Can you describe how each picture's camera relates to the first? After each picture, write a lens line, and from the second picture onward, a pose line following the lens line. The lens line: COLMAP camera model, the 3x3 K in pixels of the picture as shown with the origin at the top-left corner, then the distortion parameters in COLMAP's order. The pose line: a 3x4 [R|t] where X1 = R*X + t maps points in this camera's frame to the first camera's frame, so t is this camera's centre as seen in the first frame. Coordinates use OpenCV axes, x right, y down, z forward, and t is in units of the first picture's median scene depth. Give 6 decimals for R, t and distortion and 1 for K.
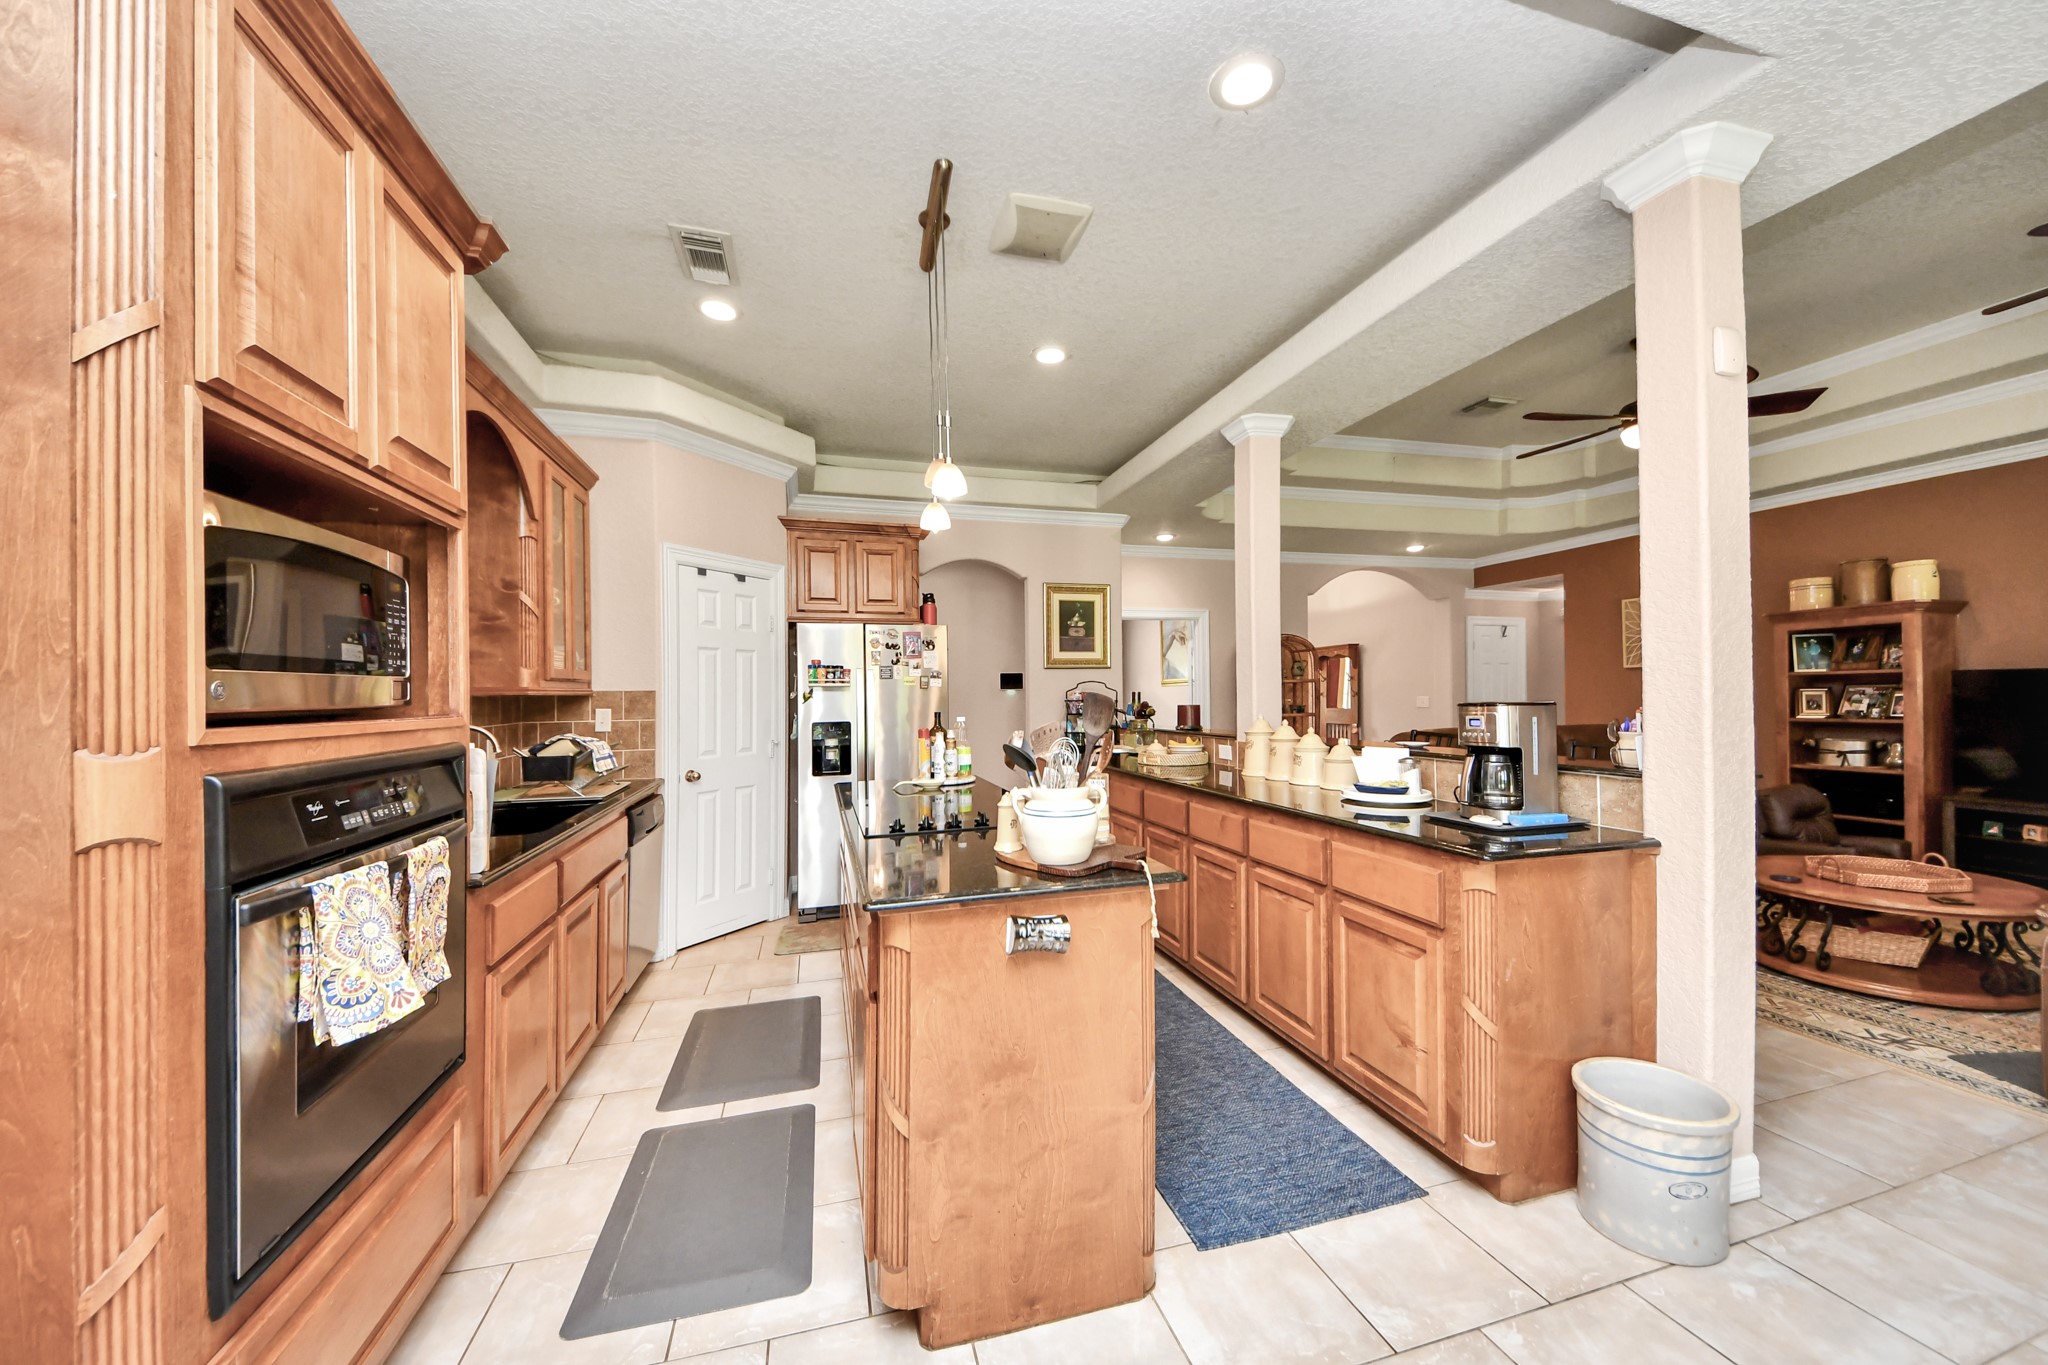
lens RADIAL K [[771.0, 0, 1036.6], [0, 771.0, 700.1], [0, 0, 1]] dist [0.016785, 0.000002]
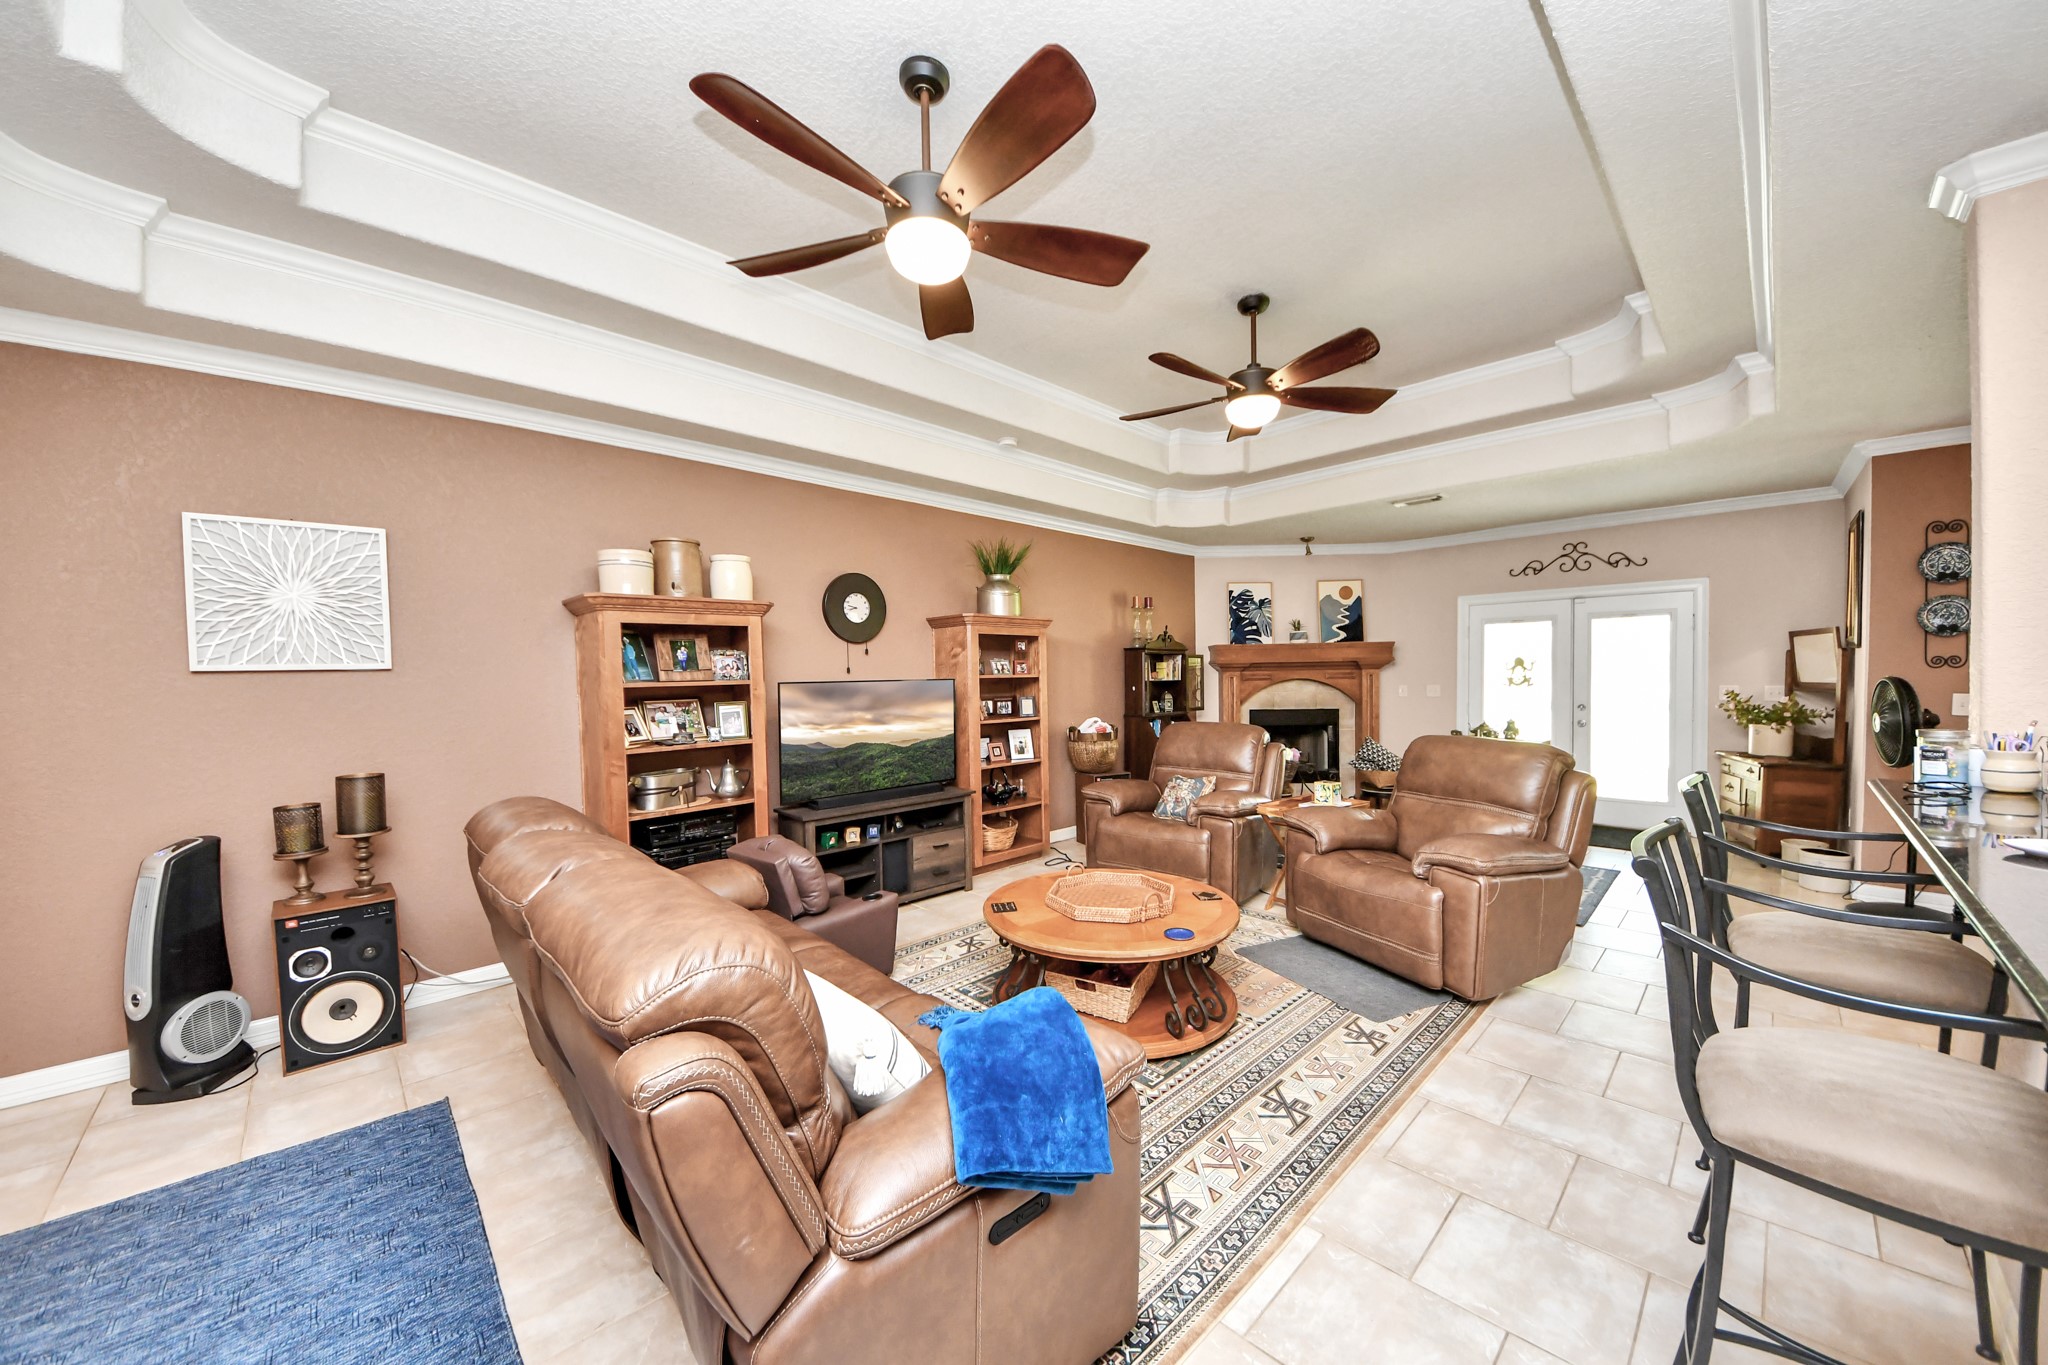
lens RADIAL K [[731.5, 0, 1023.9], [0, 731.5, 699.7], [0, 0, 1]] dist [0.000014, -0.000042]
pose [[-0.460980, -0.014088, 0.887299, 0.338439], [0.031123, 0.999002, 0.032031, -0.043822], [-0.886865, 0.042381, -0.460081, 1.394107]]
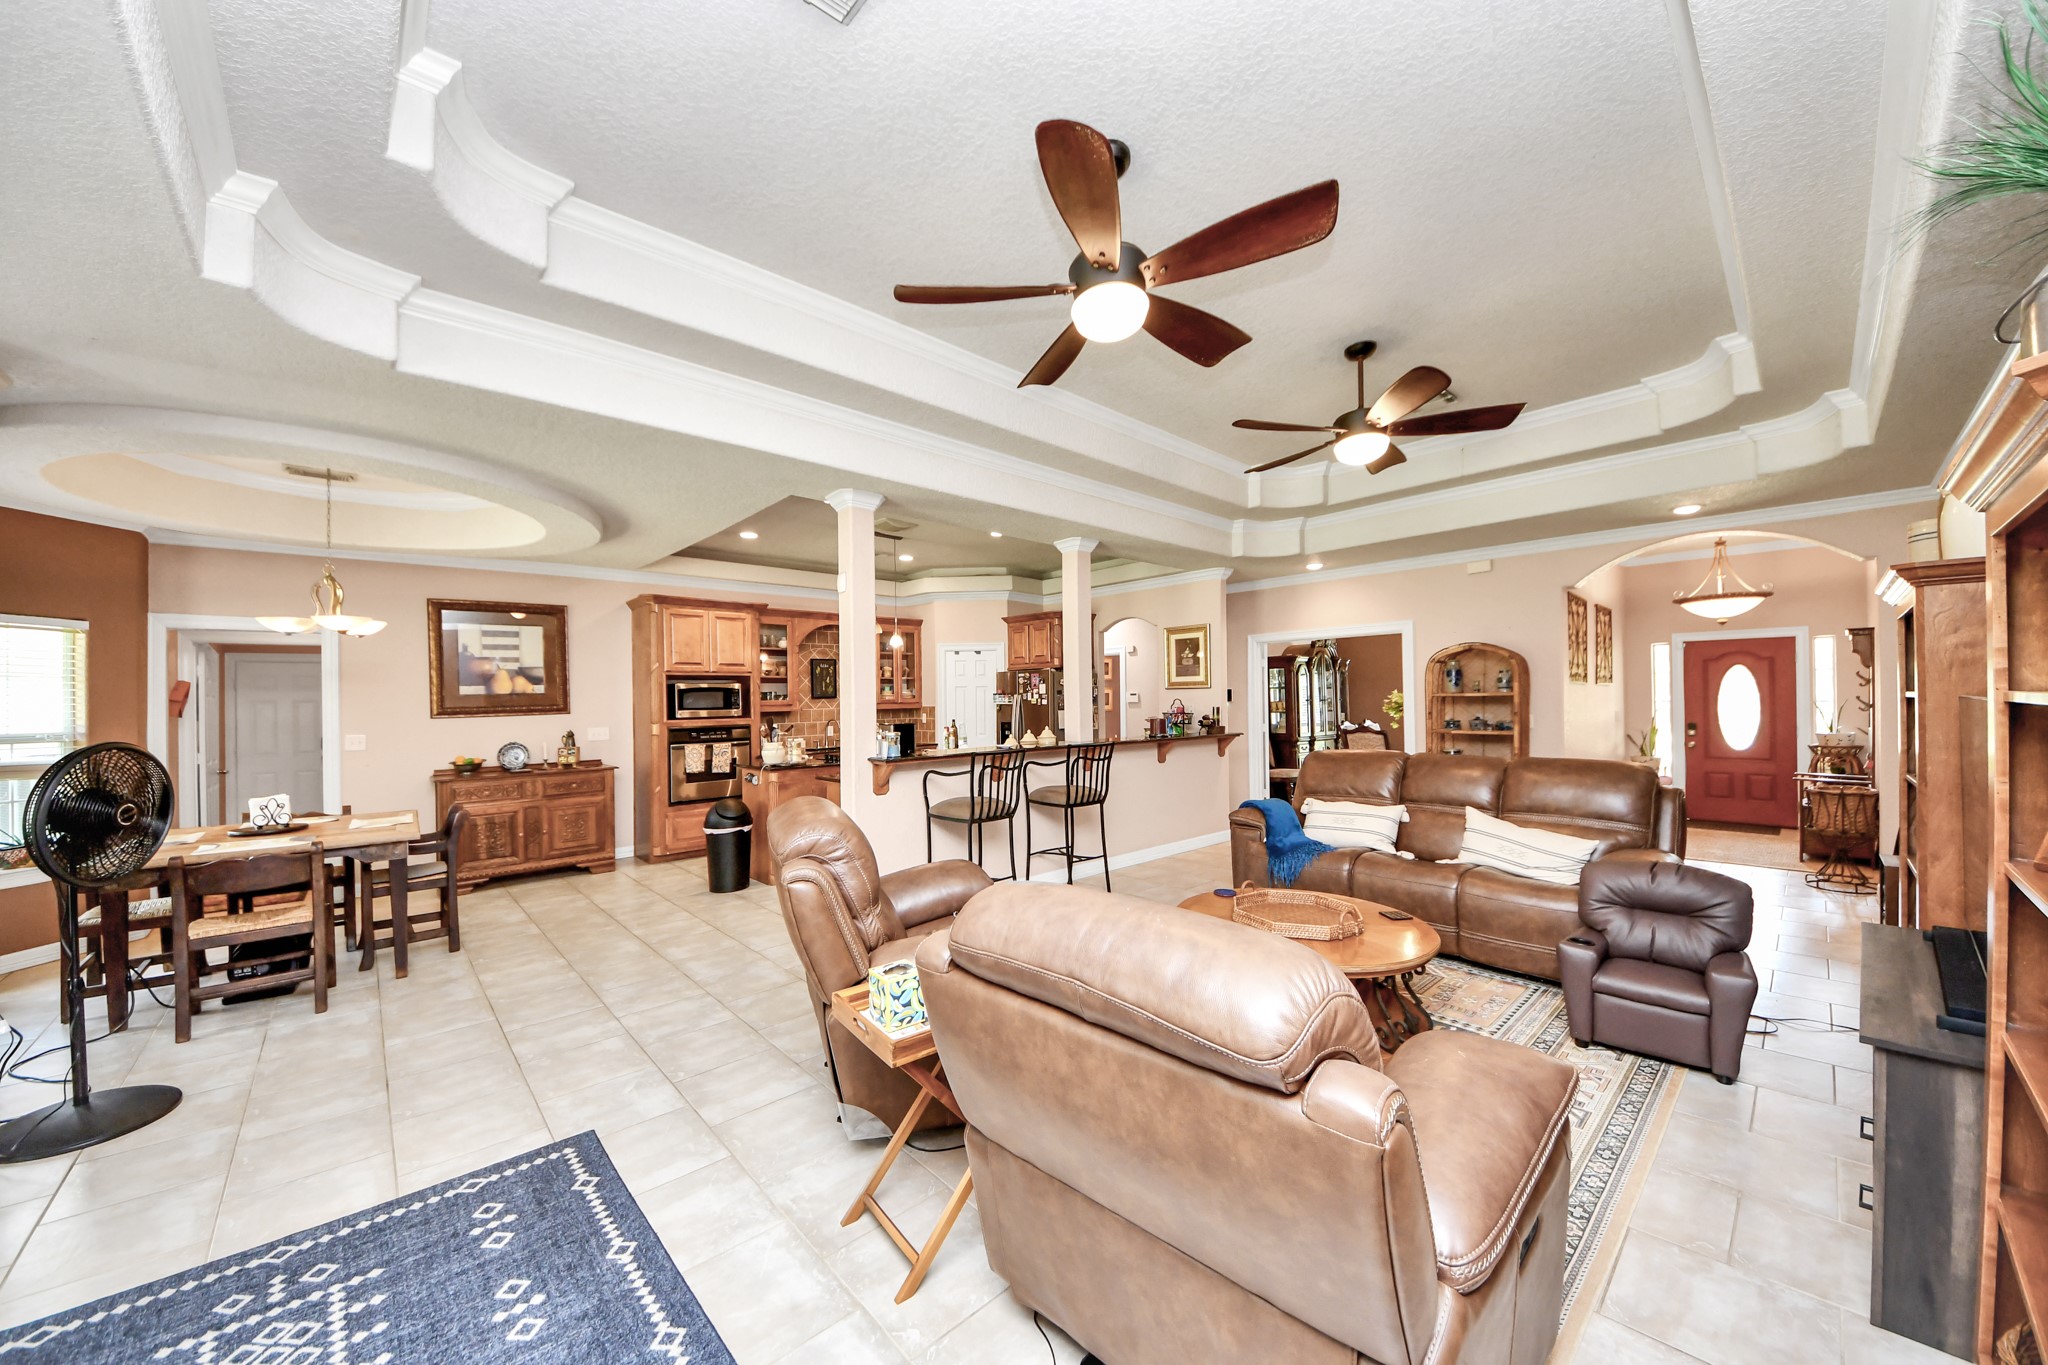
lens RADIAL K [[731.5, 0, 1037.2], [0, 731.5, 695.3], [0, 0, 1]] dist [0.000014, -0.000042]
pose [[0.455936, -0.001108, -0.890012, 1.647525], [0.003900, 0.999992, 0.000753, -0.046012], [0.890004, -0.003814, 0.455936, 0.255384]]
